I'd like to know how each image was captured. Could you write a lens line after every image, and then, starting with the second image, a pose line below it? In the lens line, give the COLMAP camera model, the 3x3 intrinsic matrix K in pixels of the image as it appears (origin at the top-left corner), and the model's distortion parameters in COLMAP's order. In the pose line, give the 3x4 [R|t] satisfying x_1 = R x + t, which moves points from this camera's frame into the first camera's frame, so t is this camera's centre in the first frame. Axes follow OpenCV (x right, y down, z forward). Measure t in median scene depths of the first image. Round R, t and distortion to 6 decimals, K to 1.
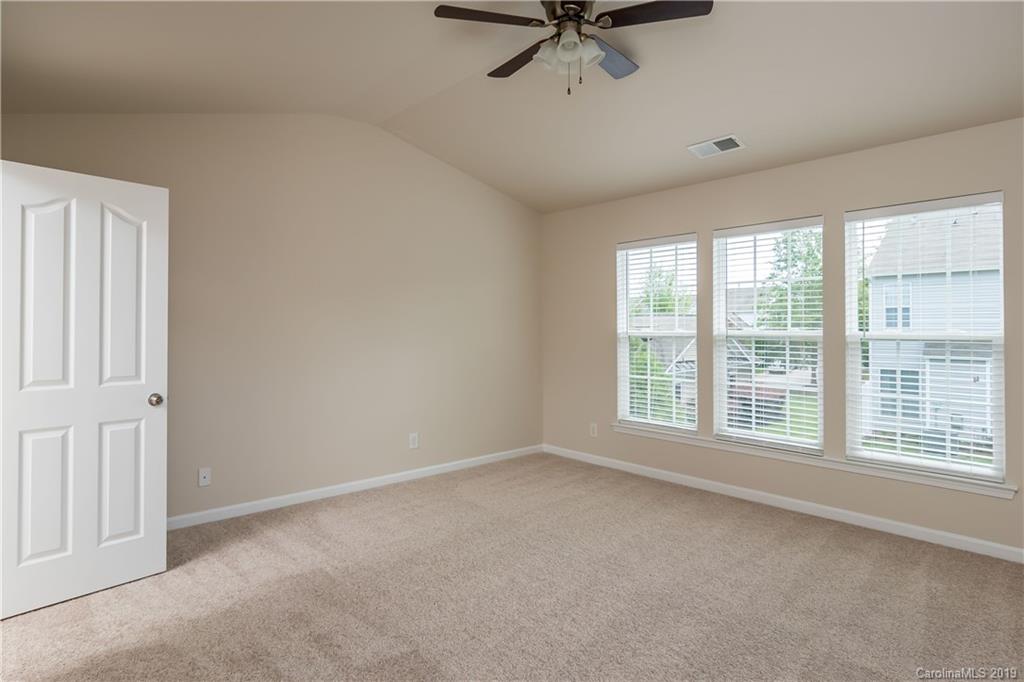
lens RADIAL K [[562.9, 0, 514.2], [0, 562.9, 326.2], [0, 0, 1]] dist [-0.000205, 0.000359]
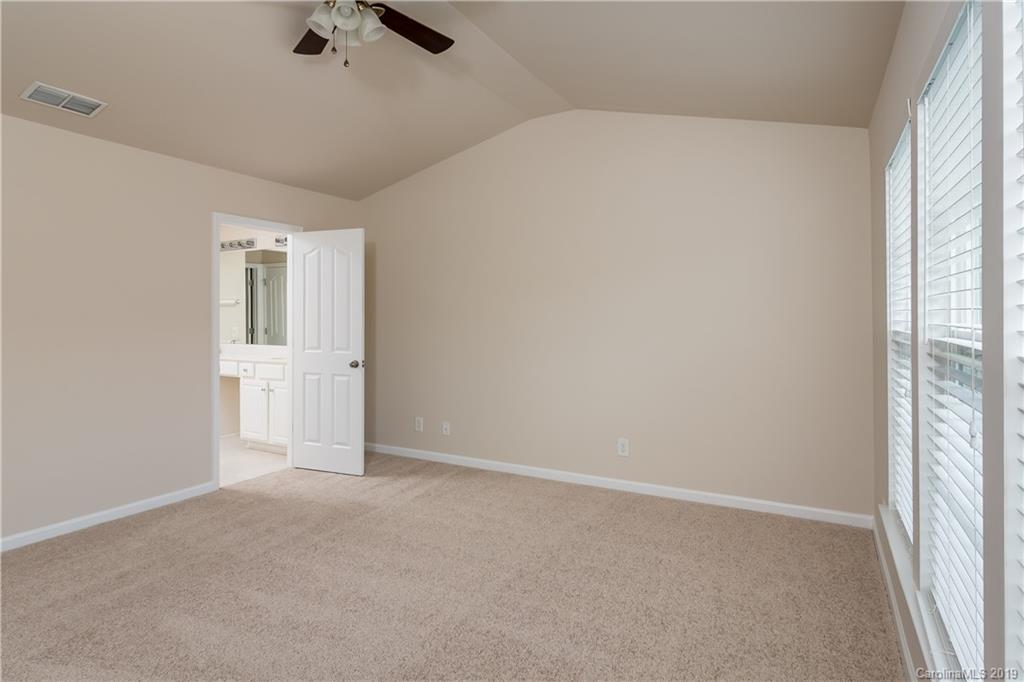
lens RADIAL K [[550.4, 0, 511.5], [0, 550.4, 317.6], [0, 0, 1]] dist [0.001999, 0.000589]
pose [[0.308776, -0.006583, -0.951112, 0.952805], [0.002492, 0.999978, -0.006112, 0.010802], [0.951131, -0.000483, 0.308786, 0.928420]]
